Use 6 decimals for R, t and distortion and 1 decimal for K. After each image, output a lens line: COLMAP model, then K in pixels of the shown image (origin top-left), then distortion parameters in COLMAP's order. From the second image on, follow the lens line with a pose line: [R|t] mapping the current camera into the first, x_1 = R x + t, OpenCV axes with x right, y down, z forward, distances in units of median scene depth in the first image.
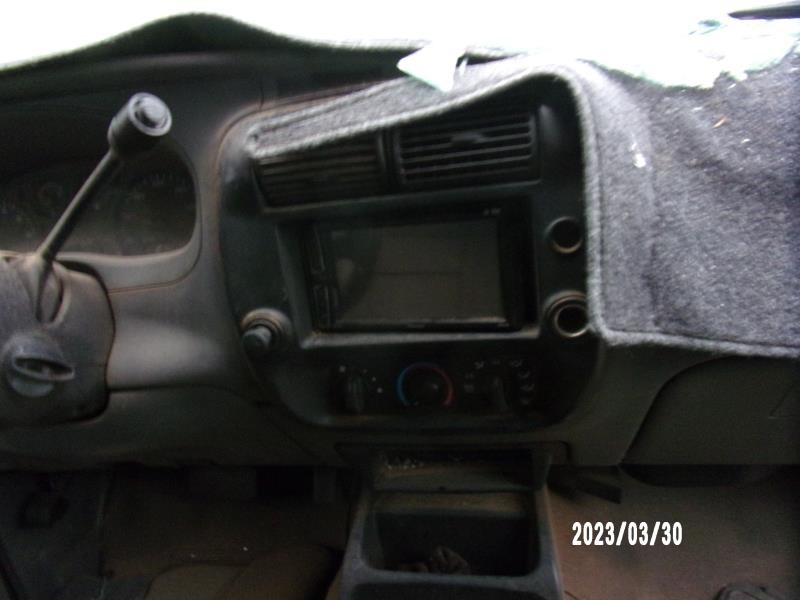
lens RADIAL K [[638.0, 0, 400.0], [0, 638.0, 300.0], [0, 0, 1]] dist [0.067538, 0.002418]
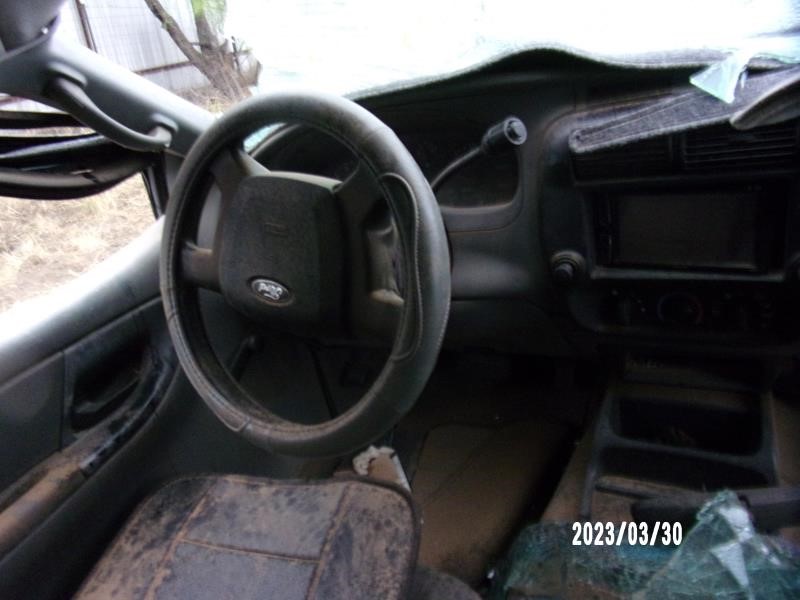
lens RADIAL K [[638.0, 0, 400.0], [0, 638.0, 300.0], [0, 0, 1]] dist [0.067538, 0.002418]
pose [[0.955305, 0.062372, -0.288968, -0.154130], [-0.015432, 0.986678, 0.161952, -0.111692], [0.295219, -0.150254, 0.943541, -0.540252]]
